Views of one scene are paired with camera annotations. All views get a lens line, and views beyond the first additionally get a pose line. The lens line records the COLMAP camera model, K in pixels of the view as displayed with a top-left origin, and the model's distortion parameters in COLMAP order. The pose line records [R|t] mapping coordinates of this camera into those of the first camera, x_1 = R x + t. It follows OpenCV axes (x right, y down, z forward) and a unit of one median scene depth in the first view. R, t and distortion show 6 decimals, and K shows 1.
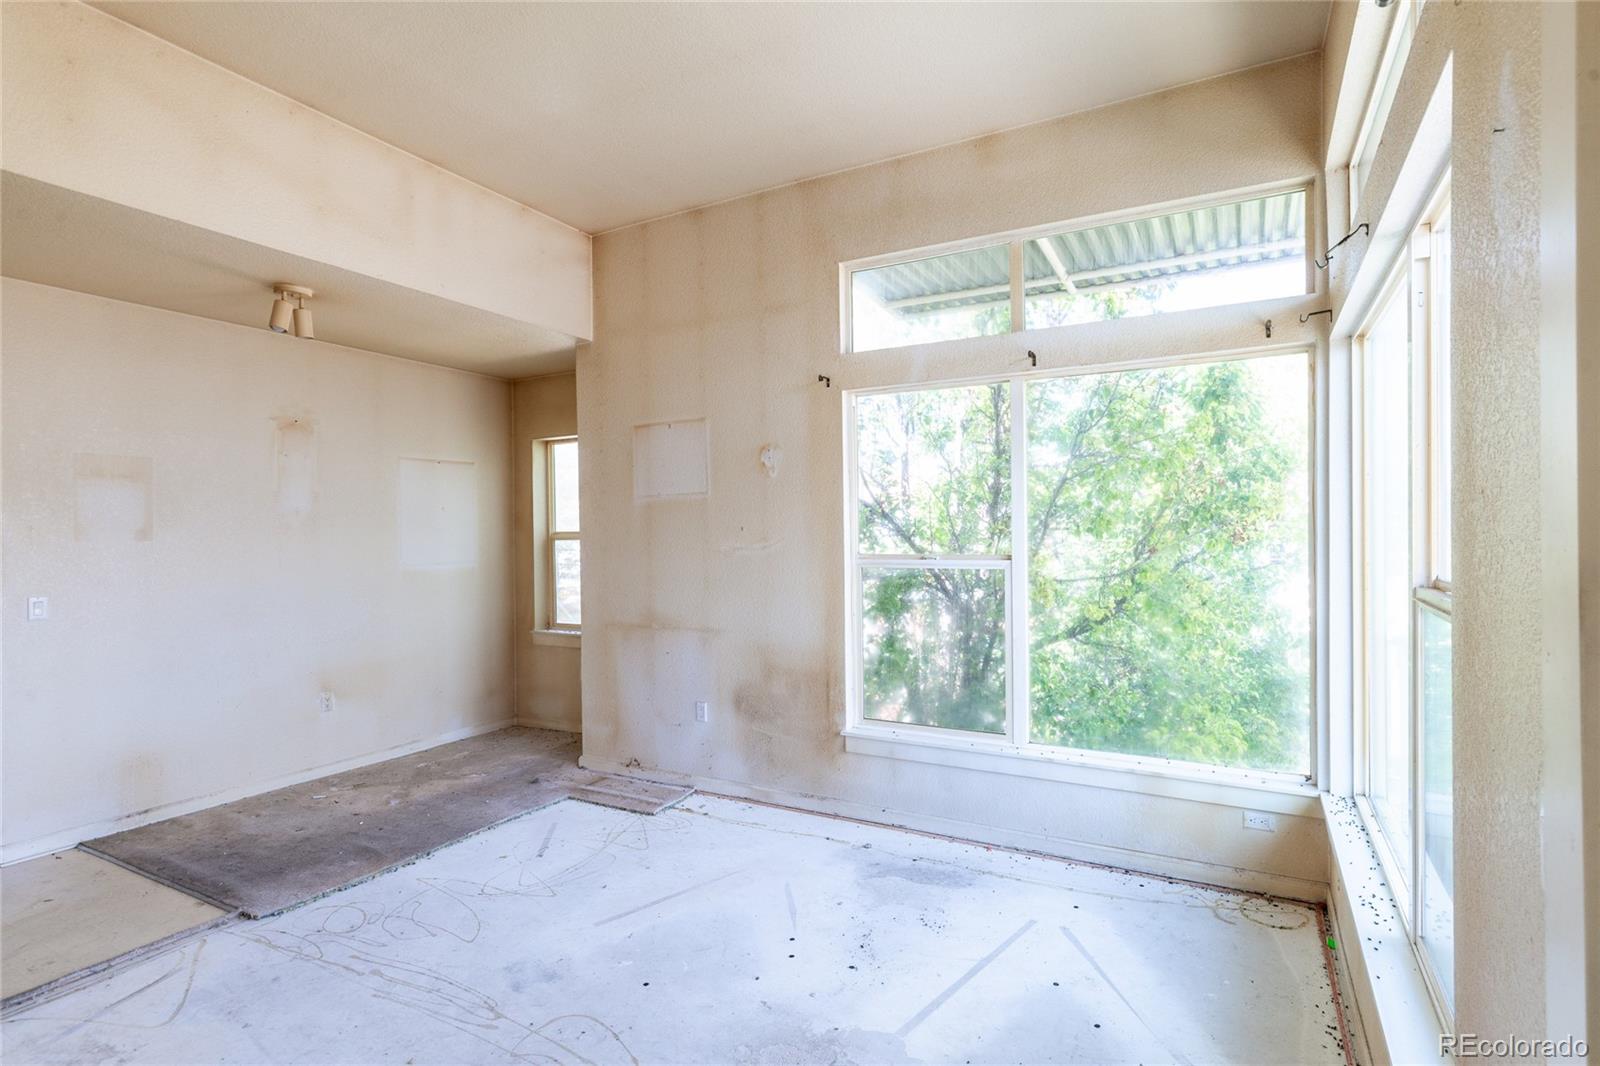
lens RADIAL K [[787.5, 0, 826.4], [0, 787.5, 537.1], [0, 0, 1]] dist [0.001300, 0.000093]
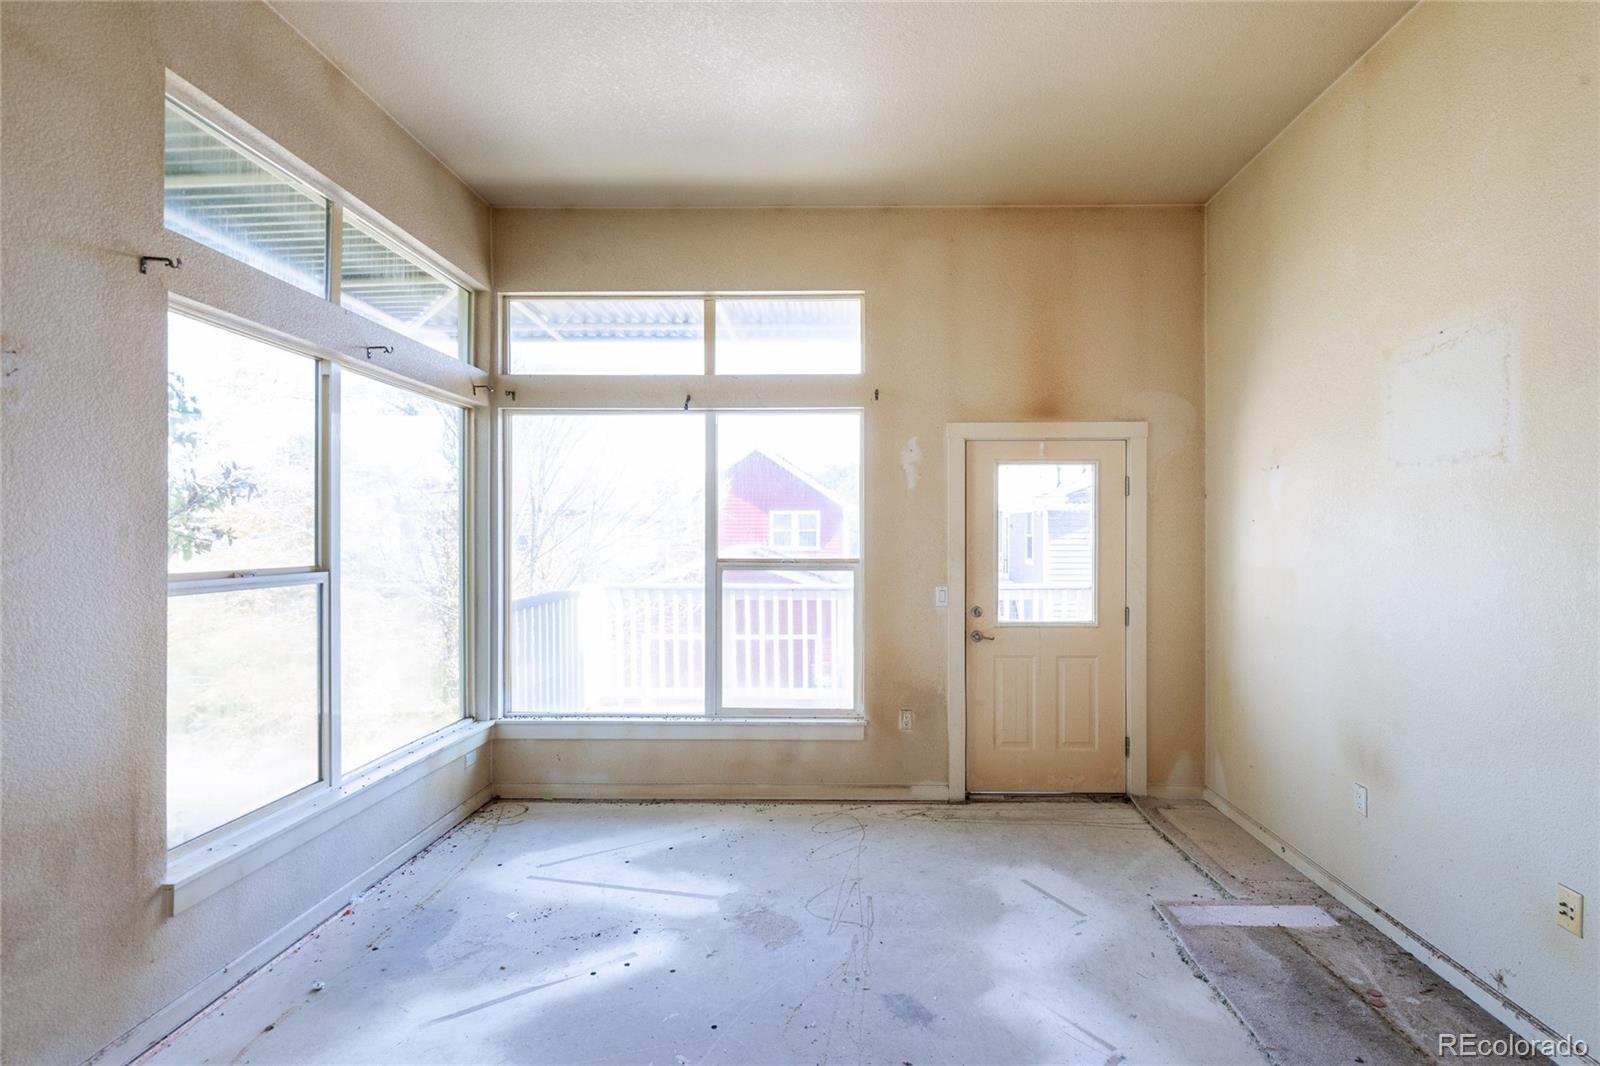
lens RADIAL K [[782.9, 0, 832.4], [0, 782.9, 537.5], [0, 0, 1]] dist [0.000577, 0.000822]
pose [[-0.442364, 0.008309, 0.896797, -0.694595], [0.010689, 0.999935, -0.003992, -0.000214], [-0.896772, 0.007820, -0.442424, 0.794081]]
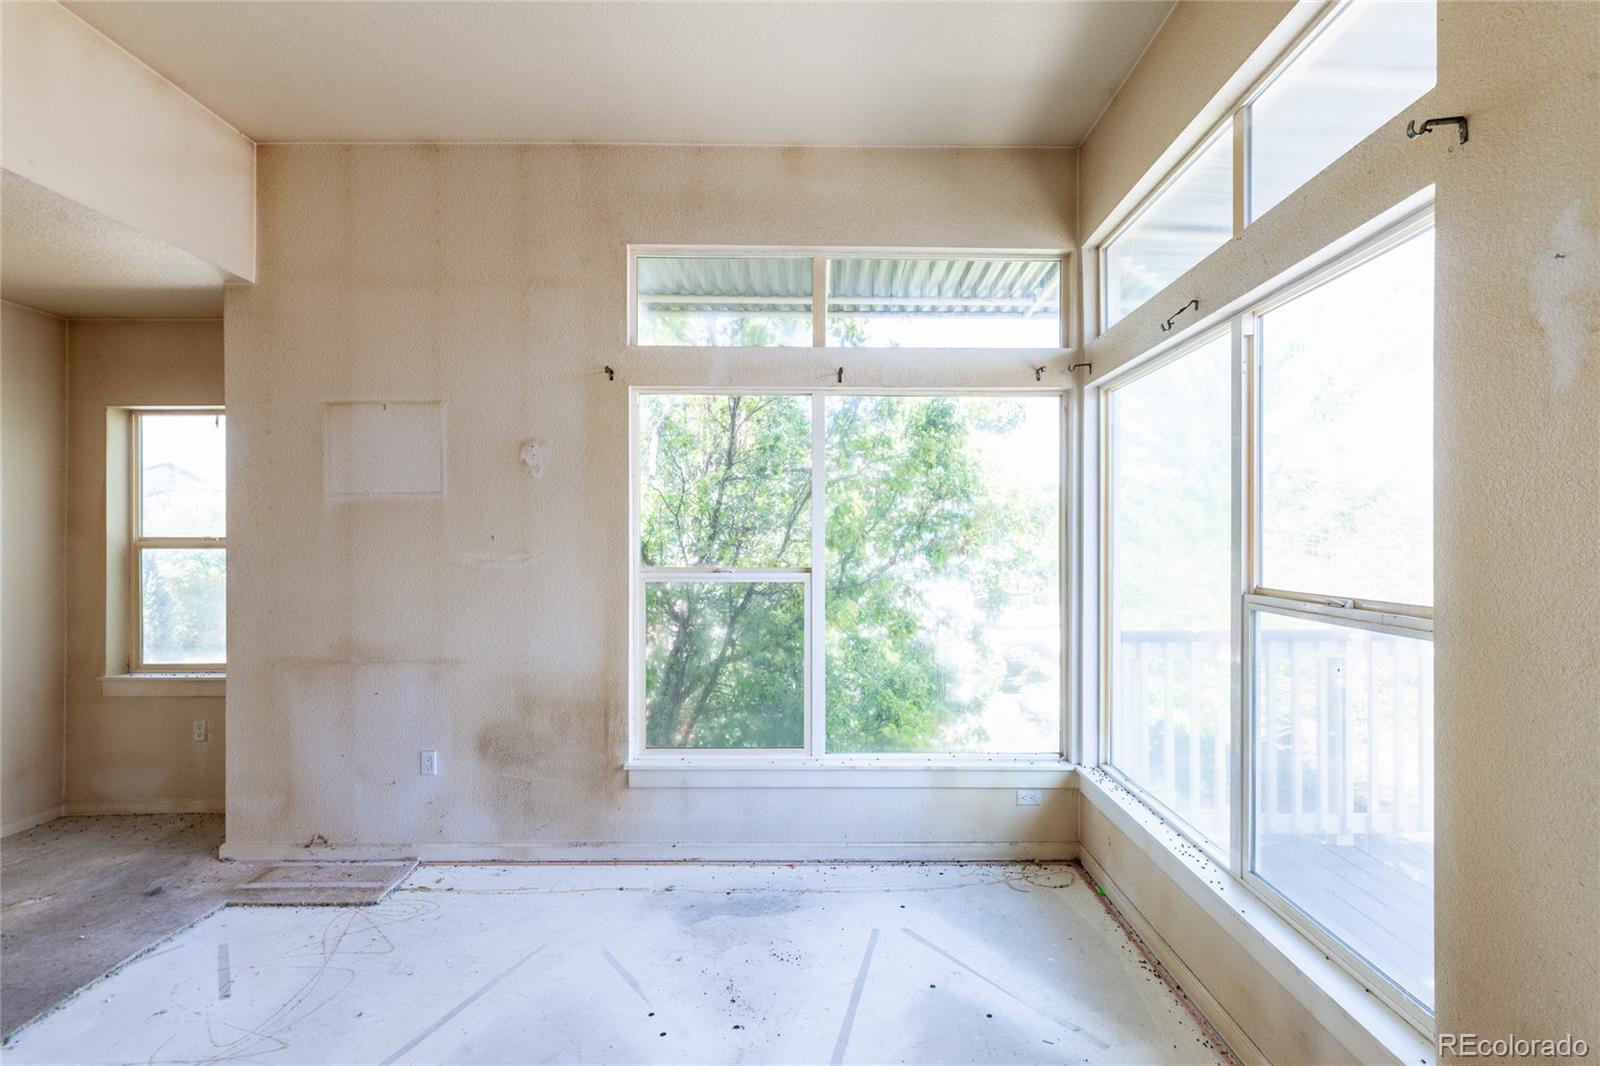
lens RADIAL K [[782.9, 0, 832.4], [0, 782.9, 537.5], [0, 0, 1]] dist [0.000577, 0.000822]
pose [[0.875961, 0.013108, 0.482205, -0.200234], [-0.007639, 0.999882, -0.013303, -0.002366], [-0.482322, 0.007970, 0.875958, 0.100978]]
